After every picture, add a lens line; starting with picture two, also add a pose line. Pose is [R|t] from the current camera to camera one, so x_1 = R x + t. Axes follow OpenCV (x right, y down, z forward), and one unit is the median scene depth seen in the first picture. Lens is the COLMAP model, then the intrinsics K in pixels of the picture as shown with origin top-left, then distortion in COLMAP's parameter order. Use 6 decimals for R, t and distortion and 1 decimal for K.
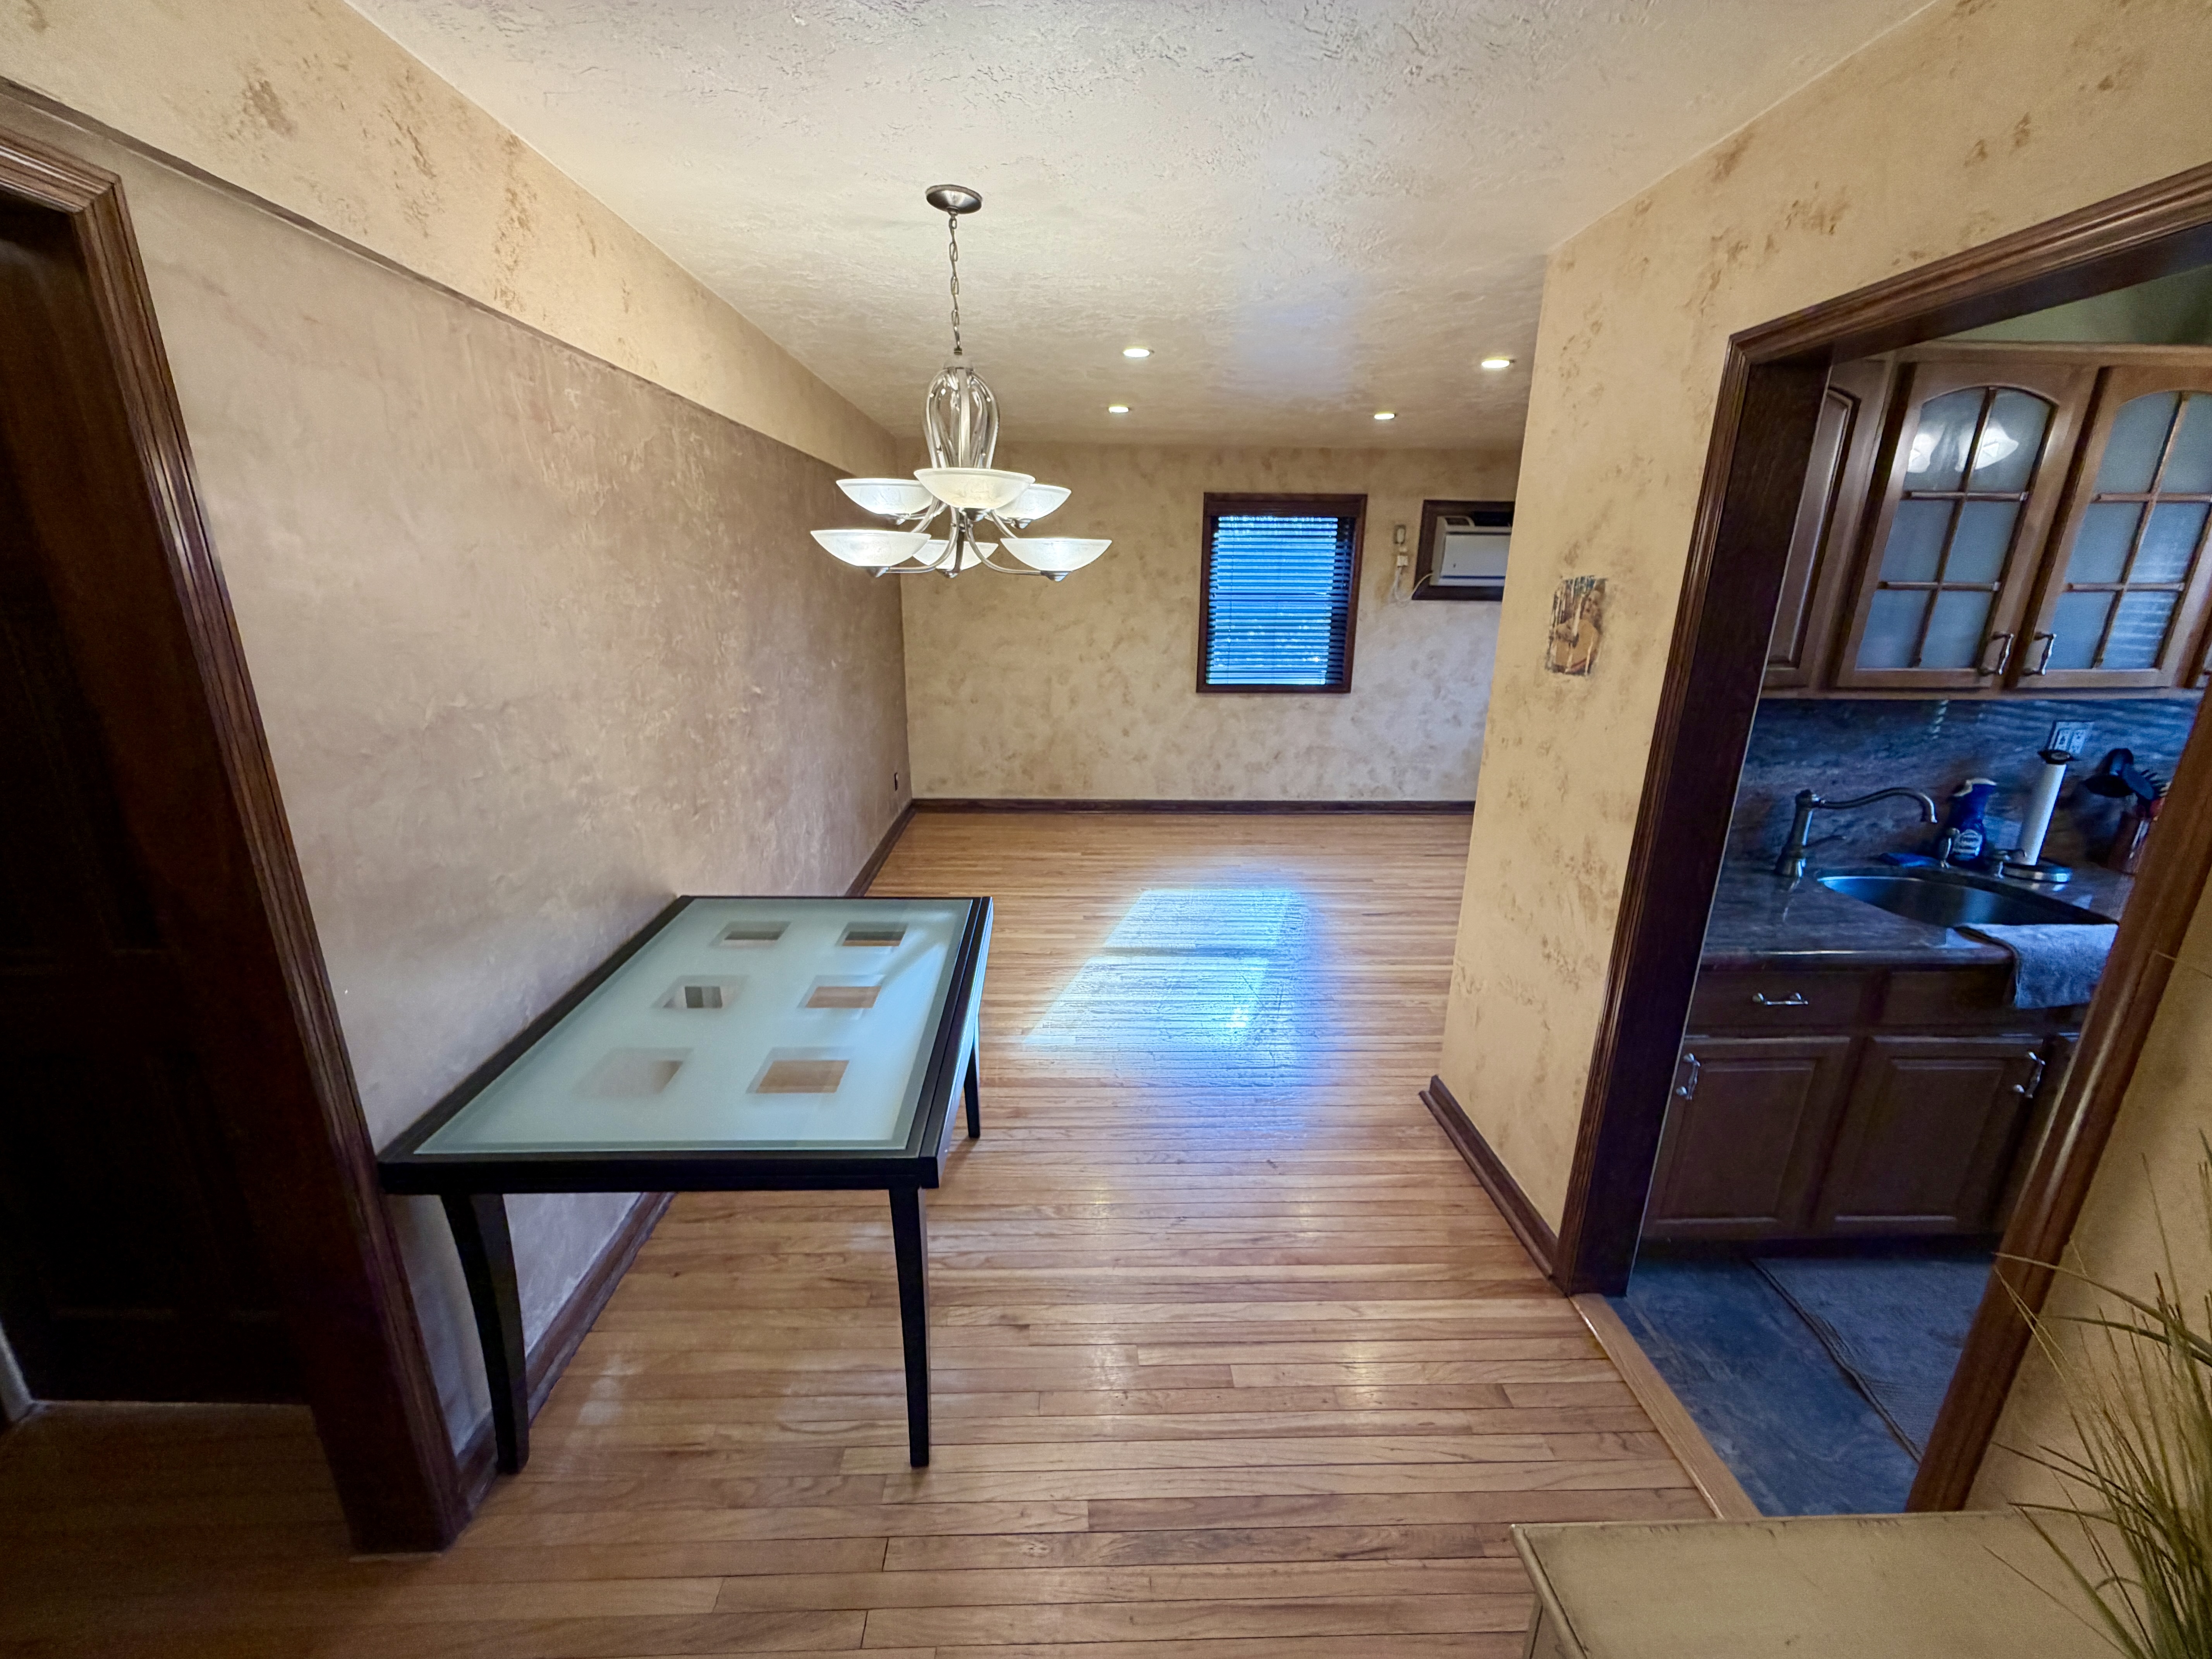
lens RADIAL K [[882.5, 0, 1101.9], [0, 882.5, 833.4], [0, 0, 1]] dist [0.000492, -0.000201]
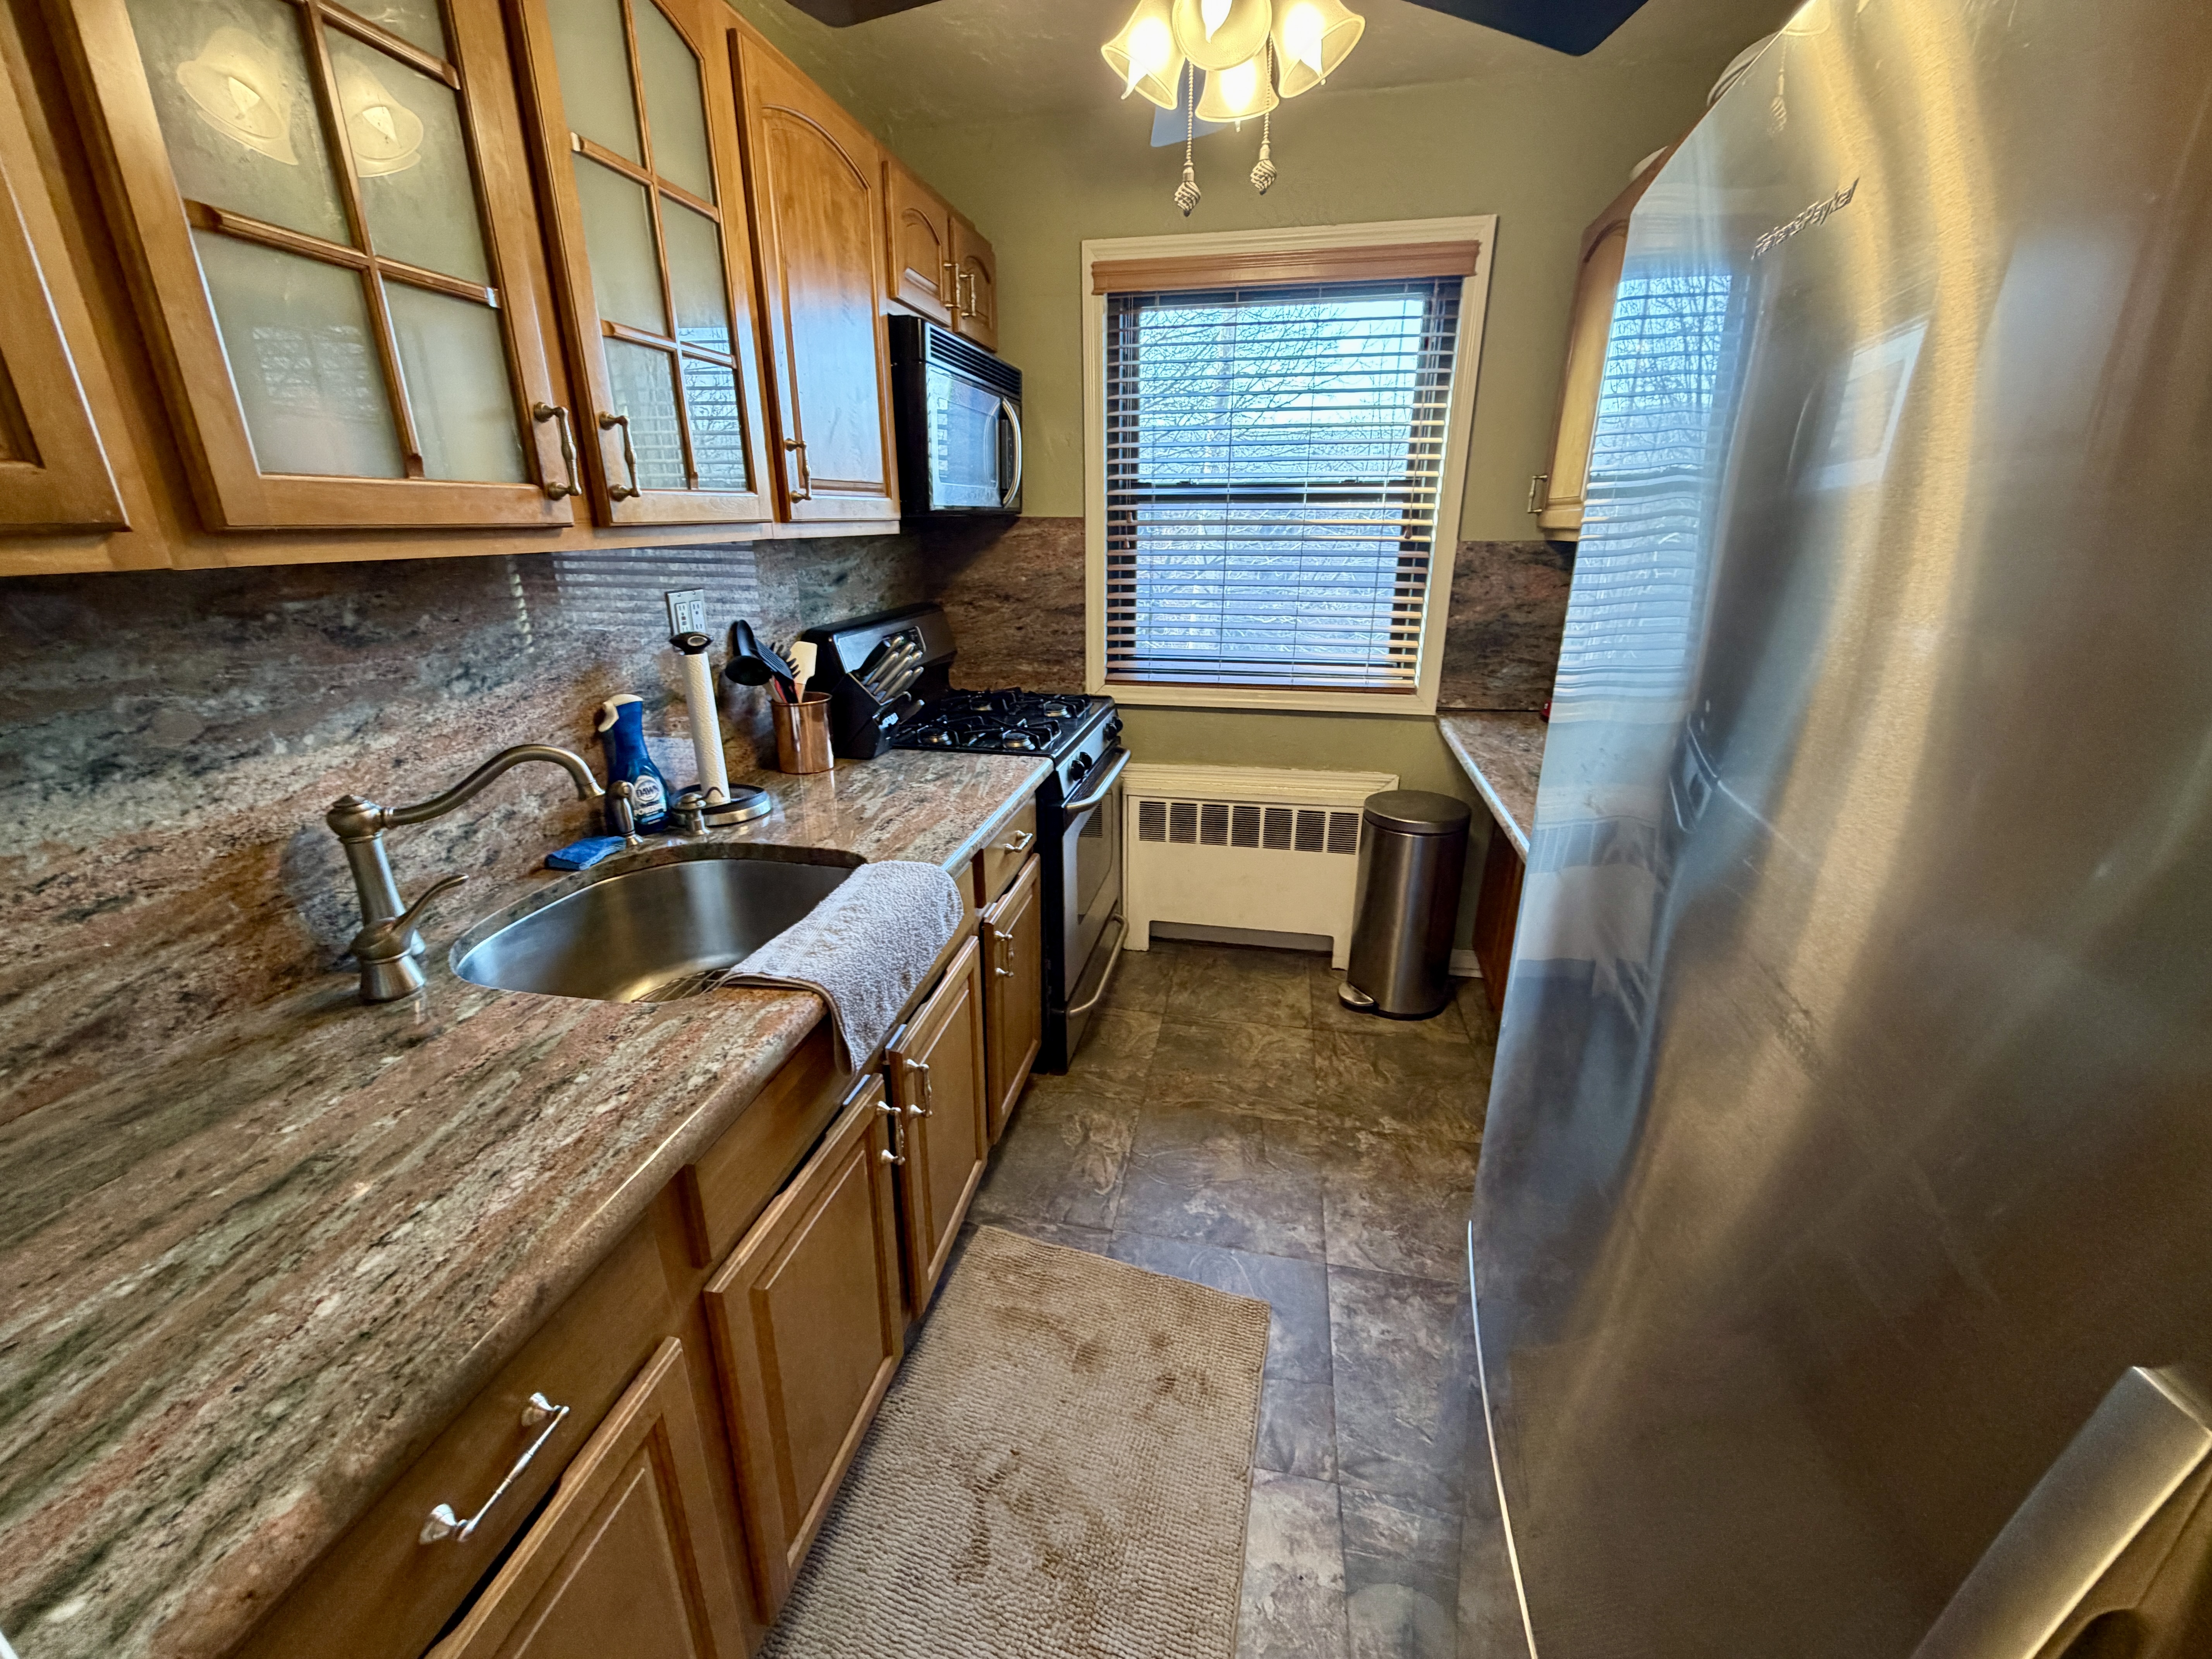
lens RADIAL K [[882.5, 0, 1098.3], [0, 882.5, 831.2], [0, 0, 1]] dist [0.000492, -0.000201]
pose [[0.239534, -0.335396, 0.911116, 0.559095], [0.278757, 0.922682, 0.266368, -0.053076], [-0.930010, 0.190176, 0.314508, 0.597128]]
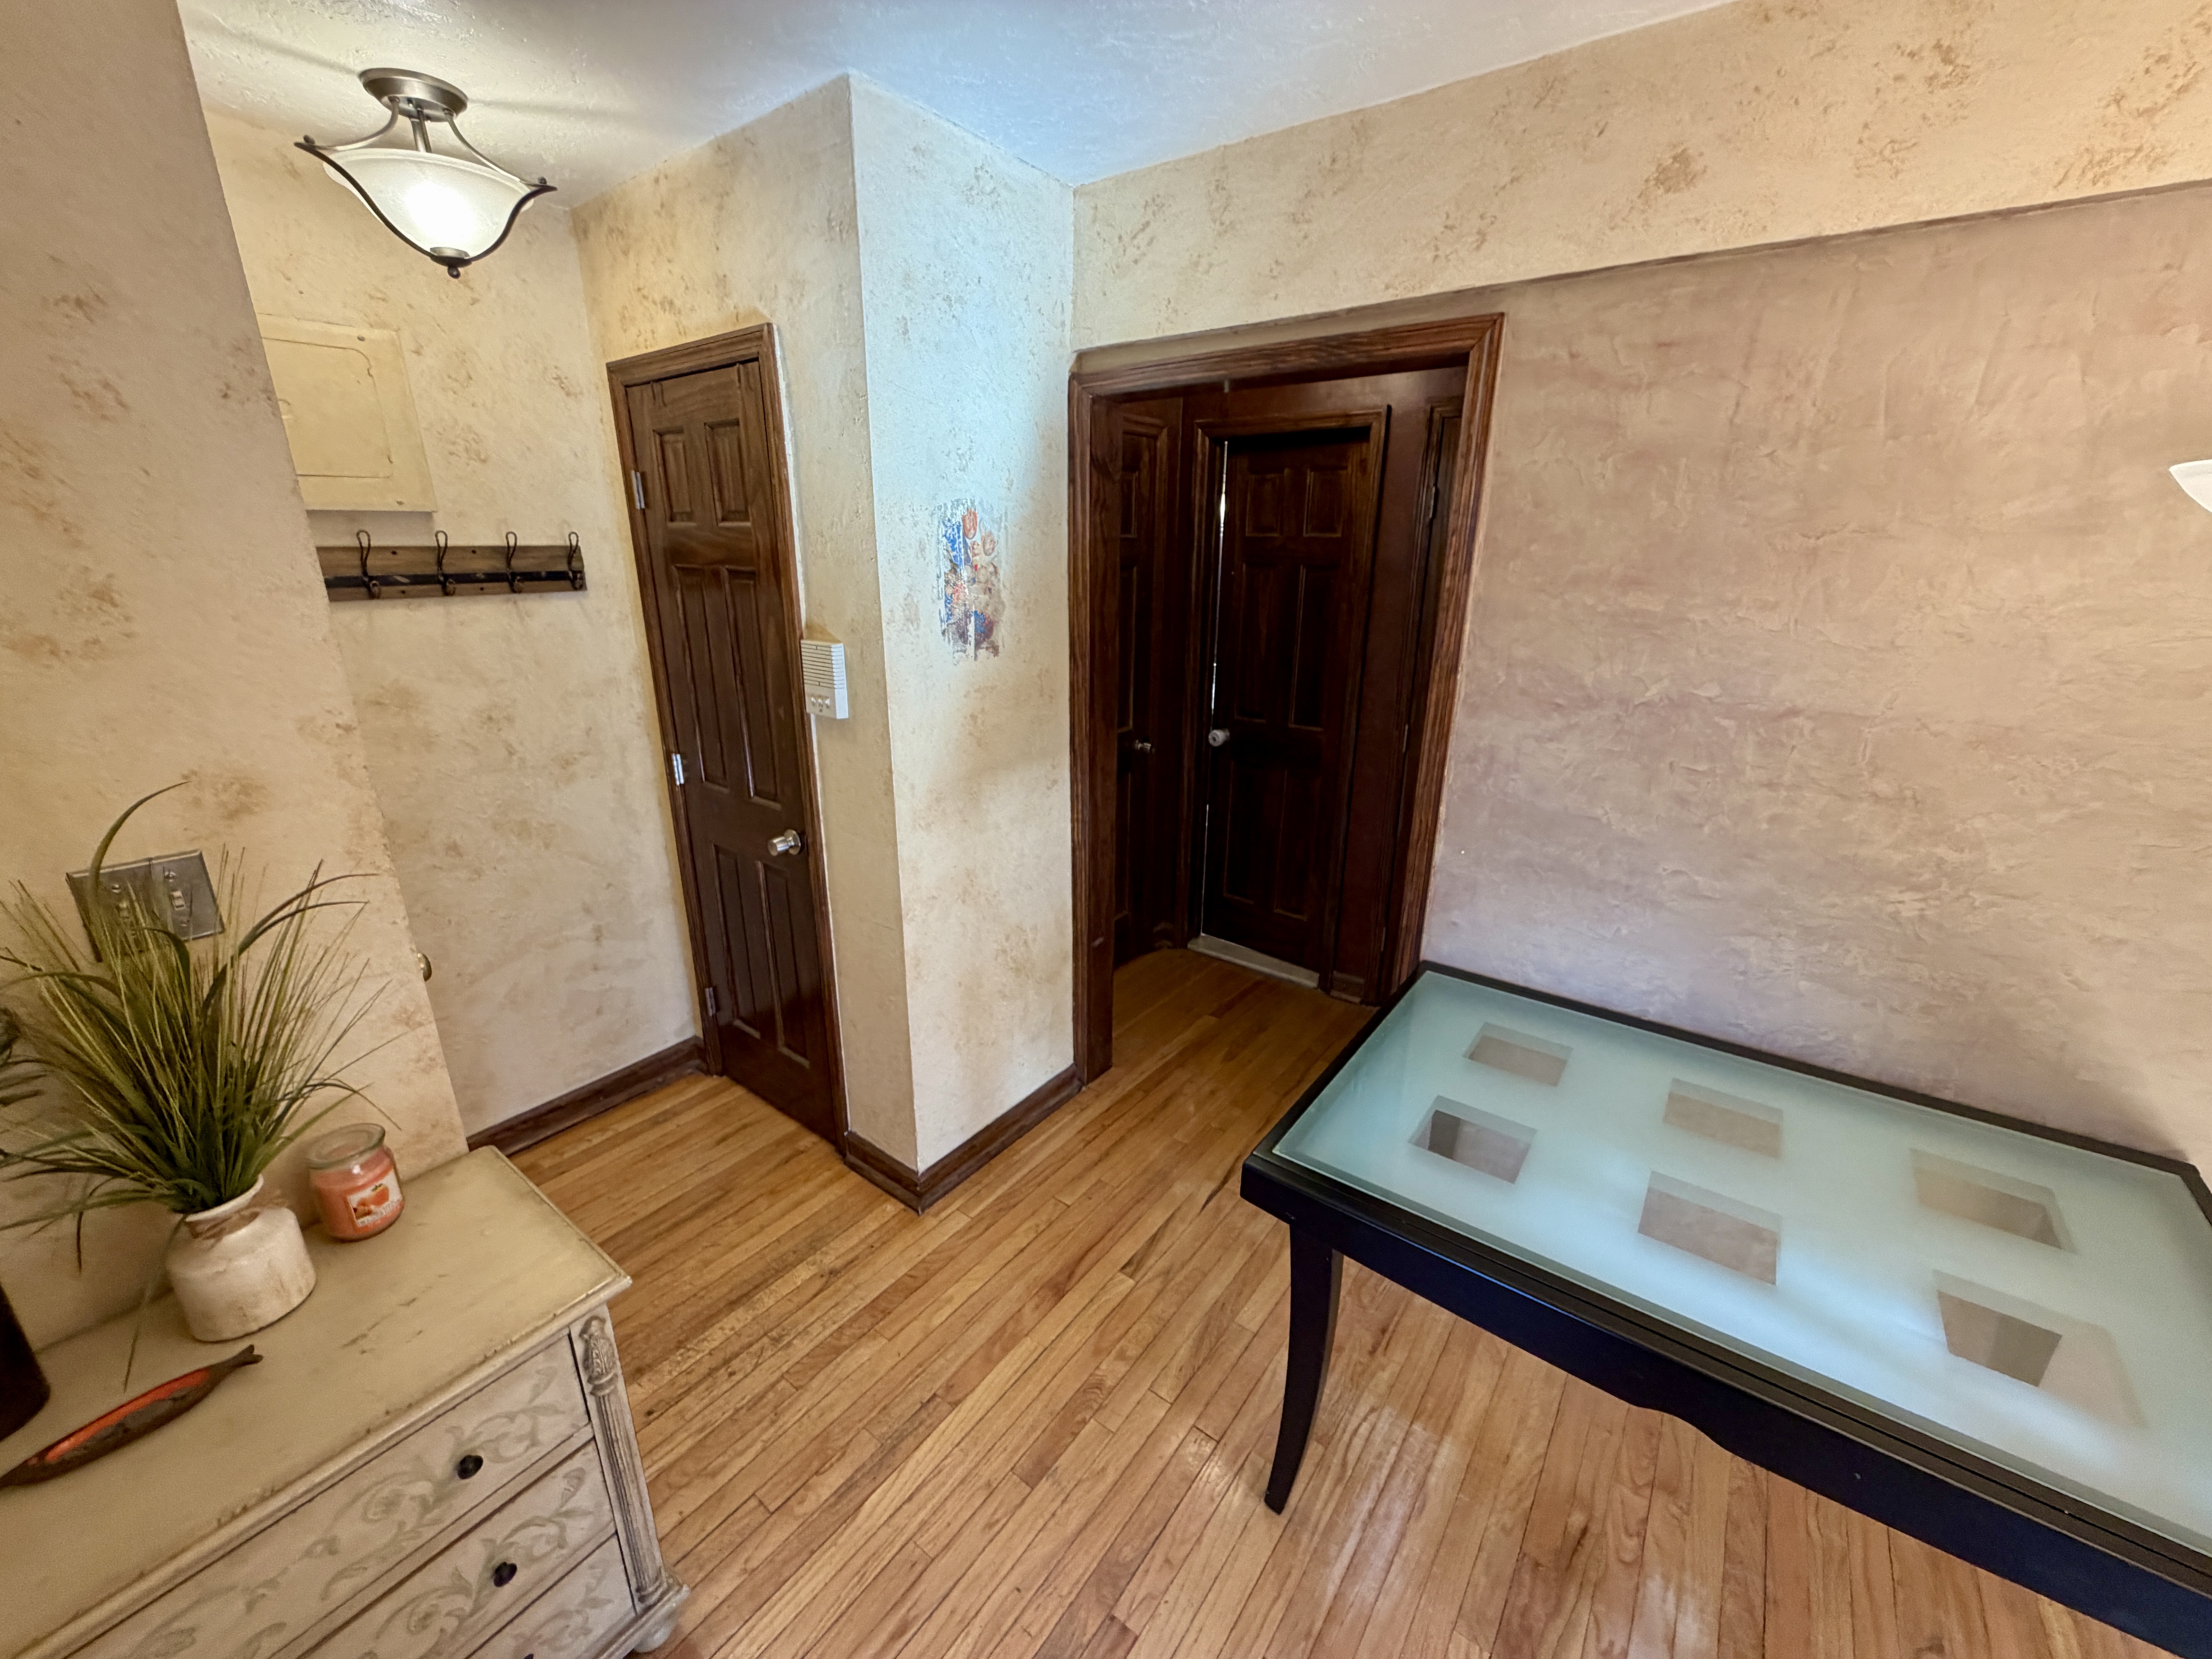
lens RADIAL K [[882.5, 0, 1100.5], [0, 882.5, 834.1], [0, 0, 1]] dist [0.000492, -0.000201]
pose [[-0.633309, 0.222629, -0.741185, 0.369099], [-0.234681, 0.857385, 0.458057, -0.234891], [0.737458, 0.464034, -0.490743, 0.809691]]
